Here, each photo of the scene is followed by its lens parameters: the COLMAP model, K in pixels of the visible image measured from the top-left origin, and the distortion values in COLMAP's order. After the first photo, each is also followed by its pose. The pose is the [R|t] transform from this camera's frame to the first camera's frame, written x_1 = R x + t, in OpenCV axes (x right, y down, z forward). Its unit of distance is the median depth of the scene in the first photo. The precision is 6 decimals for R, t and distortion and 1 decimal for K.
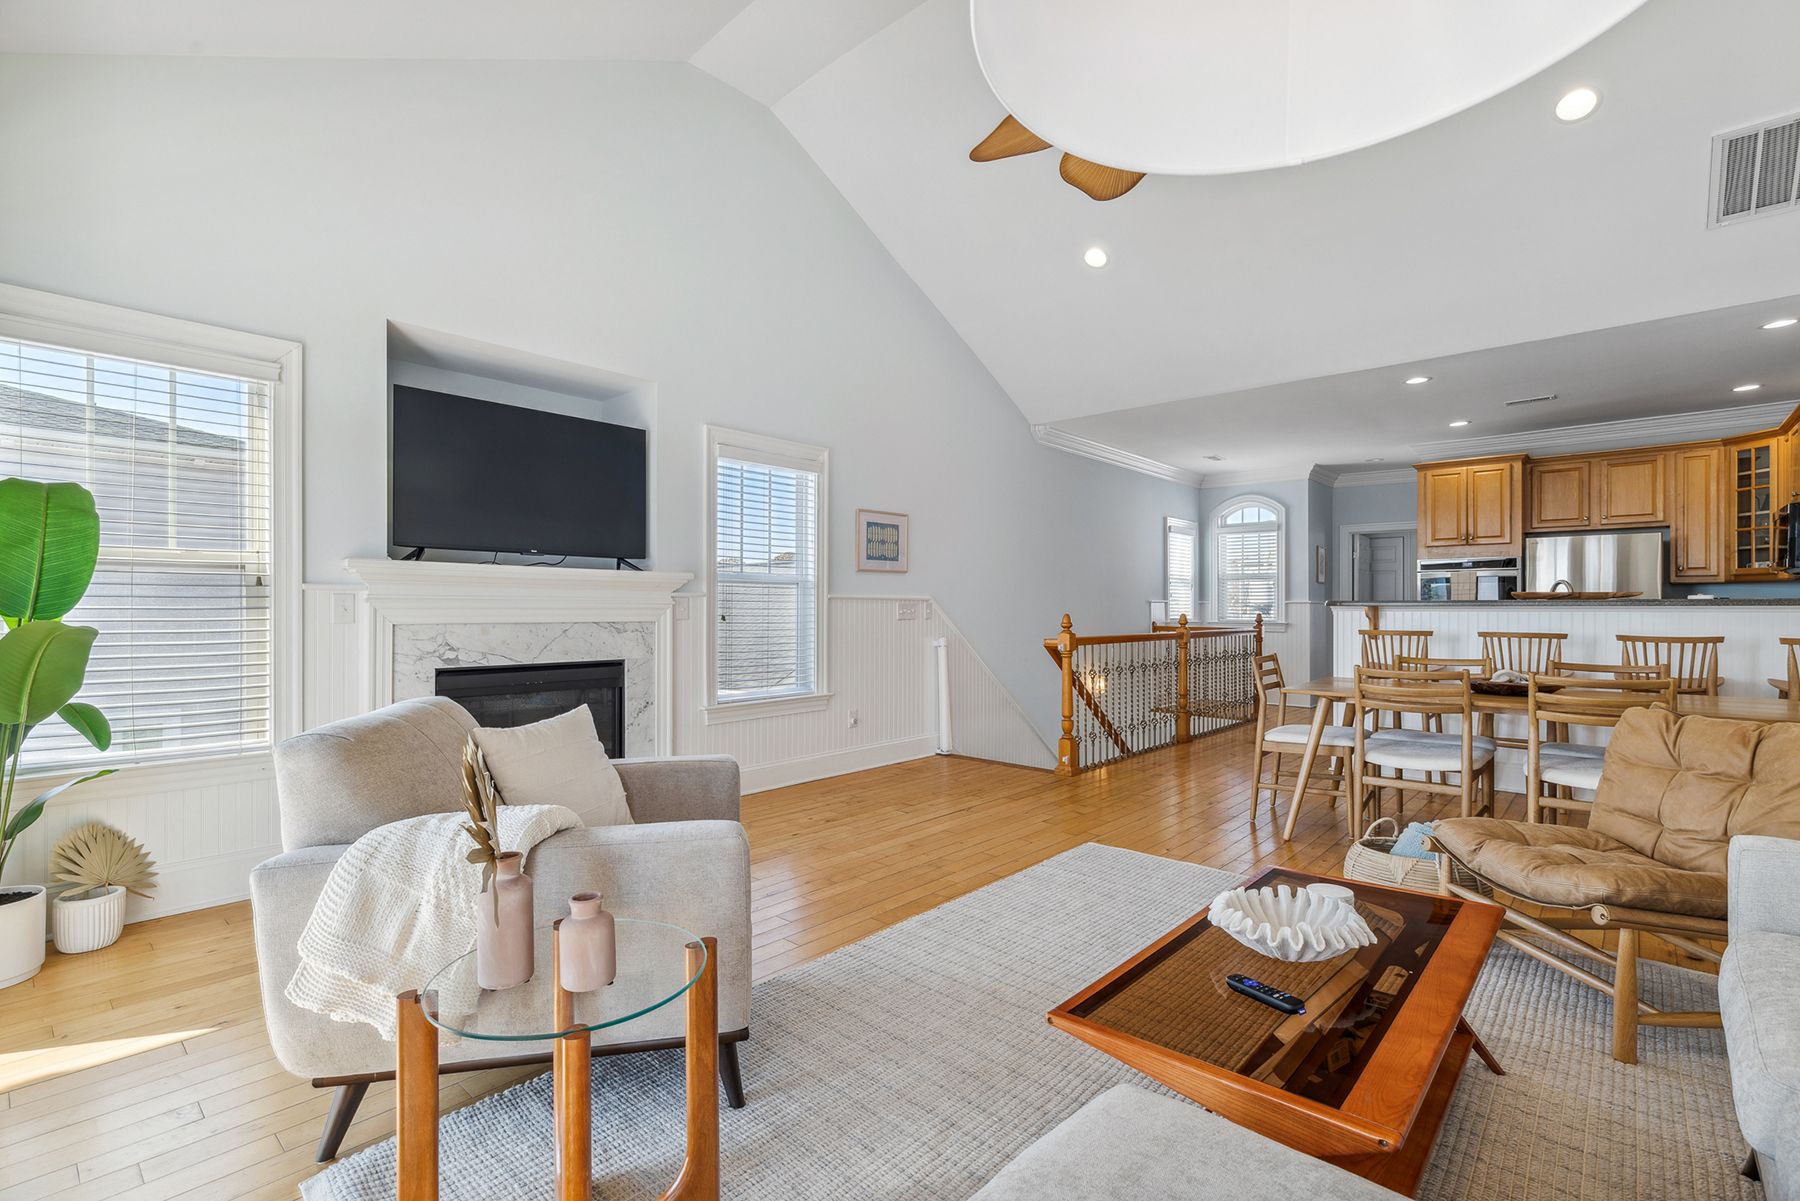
lens RADIAL K [[813.6, 0, 889.3], [0, 813.6, 600.4], [0, 0, 1]] dist [0.004853, -0.000790]
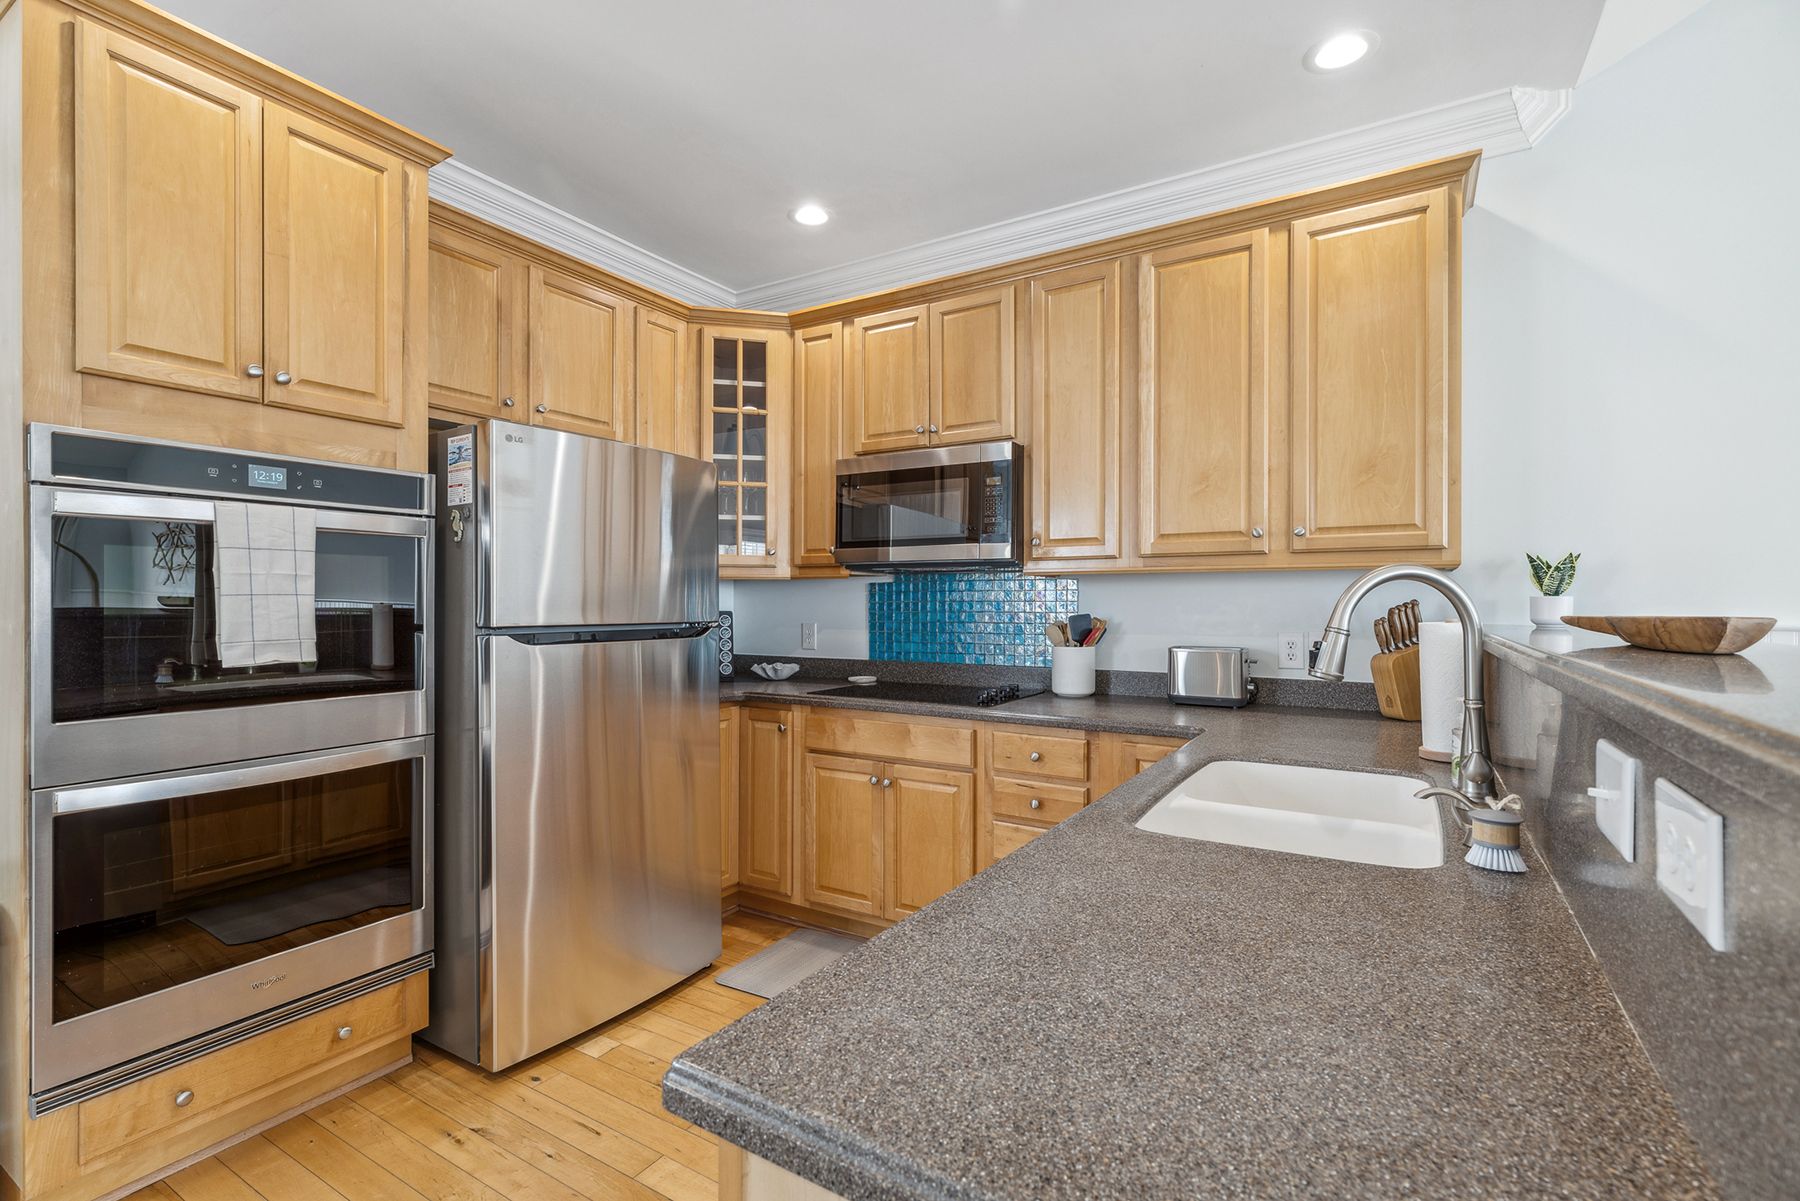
lens RADIAL K [[813.6, 0, 889.3], [0, 813.6, 600.4], [0, 0, 1]] dist [0.004853, -0.000790]
pose [[-0.184635, 0.000010, 0.982807, 0.698128], [-0.012152, 0.999924, -0.002293, -0.013321], [-0.982732, -0.012367, -0.184621, 1.407592]]
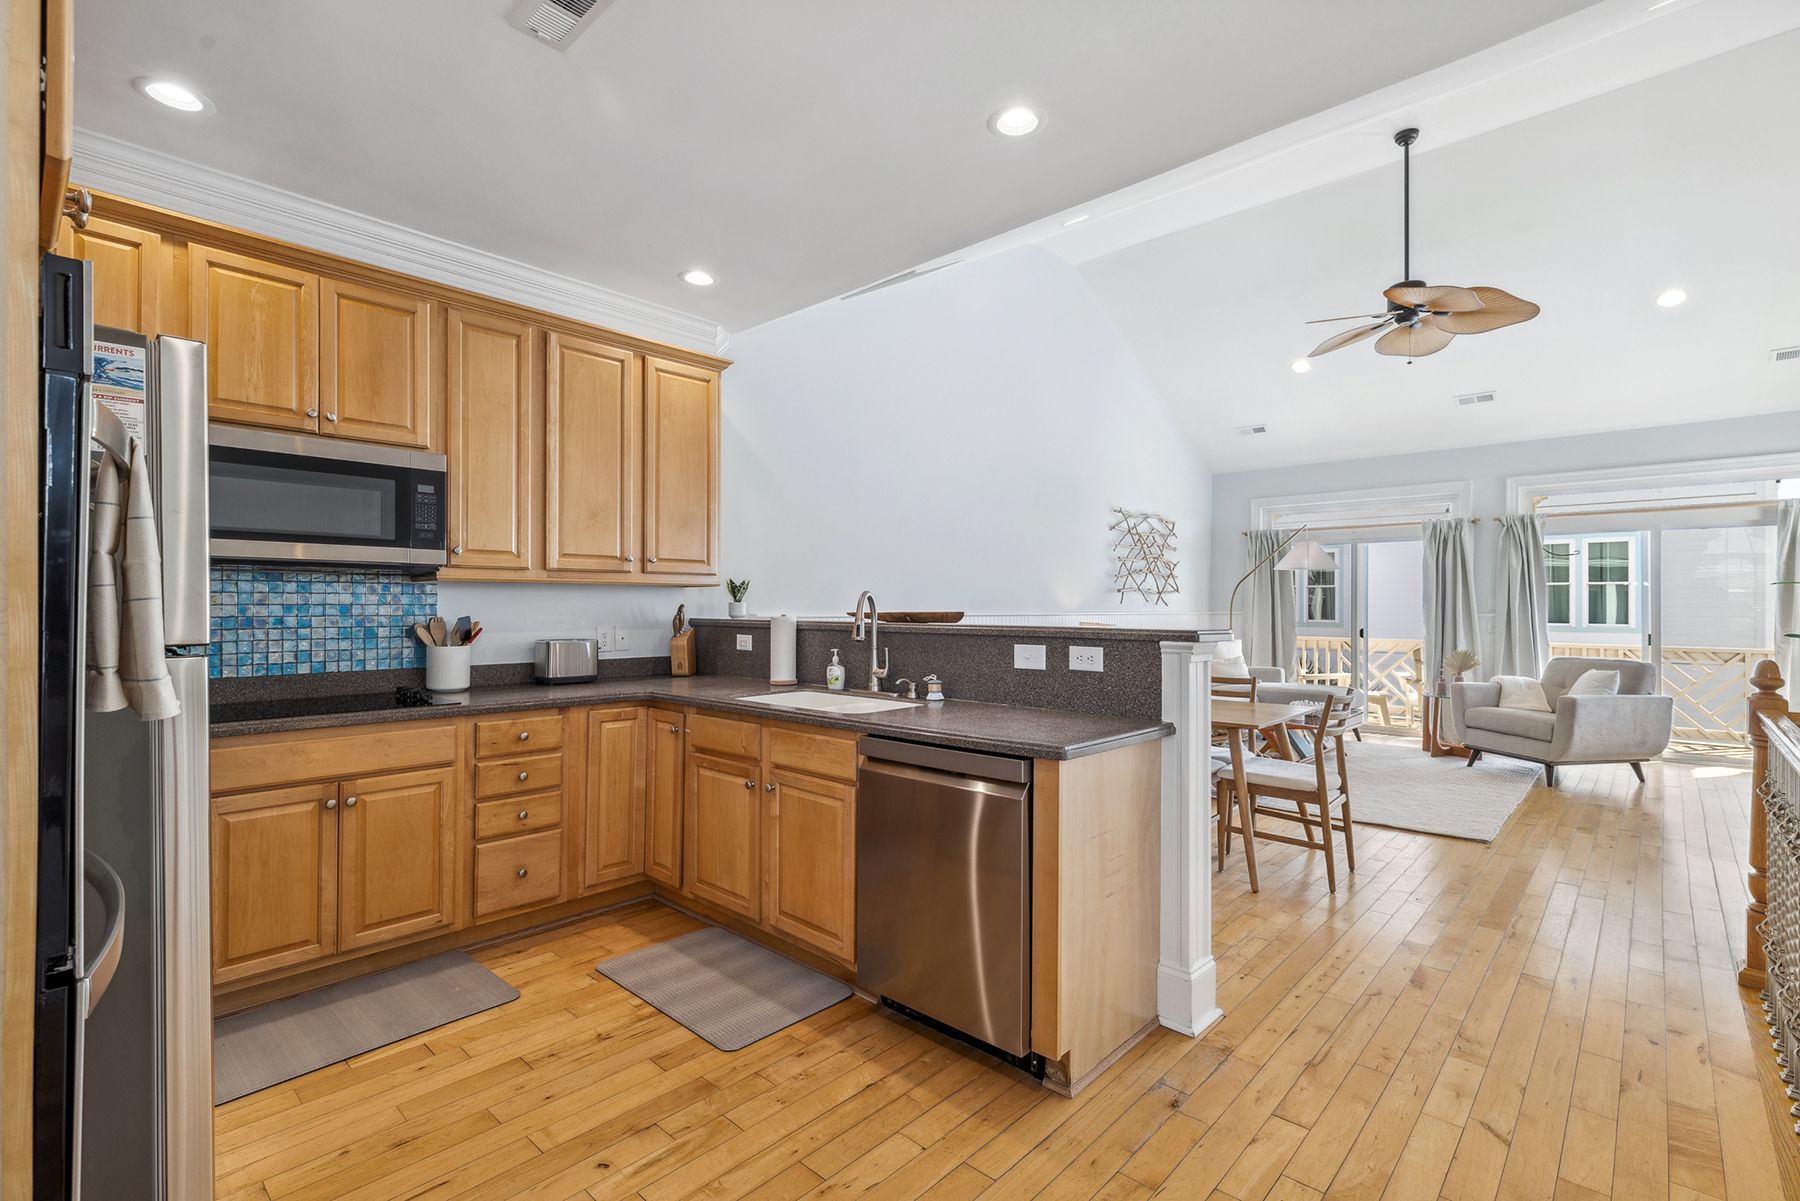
lens RADIAL K [[813.6, 0, 889.3], [0, 813.6, 600.4], [0, 0, 1]] dist [0.004853, -0.000790]
pose [[-0.999833, -0.006654, 0.017032, 0.925632], [-0.006915, 0.999858, -0.015337, -0.011200], [-0.016928, -0.015452, -0.999737, 1.875683]]
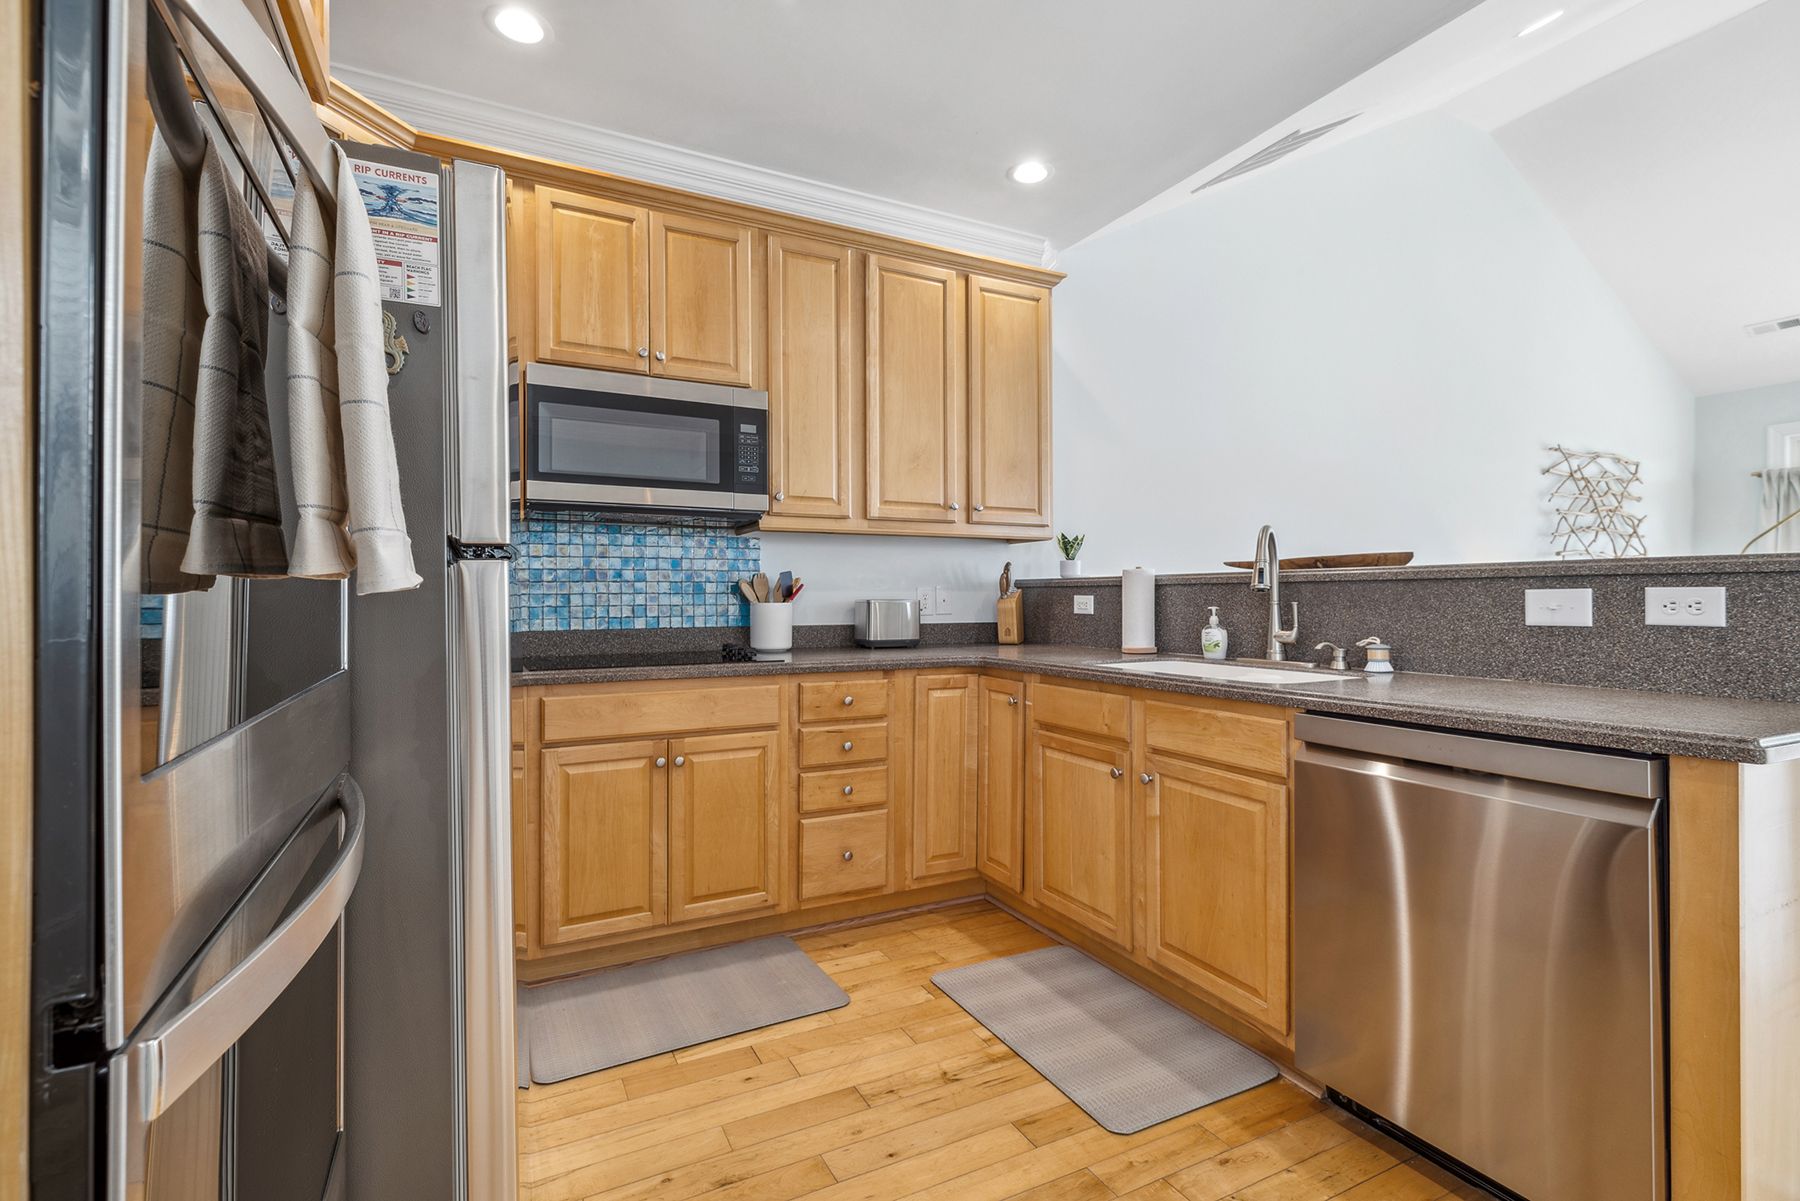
lens RADIAL K [[815.7, 0, 891.1], [0, 815.7, 592.1], [0, 0, 1]] dist [0.006060, -0.000684]
pose [[-0.934384, 0.001702, 0.356263, 0.997933], [-0.003871, 0.999881, -0.014929, 0.022873], [-0.356246, -0.015328, -0.934267, 1.750213]]
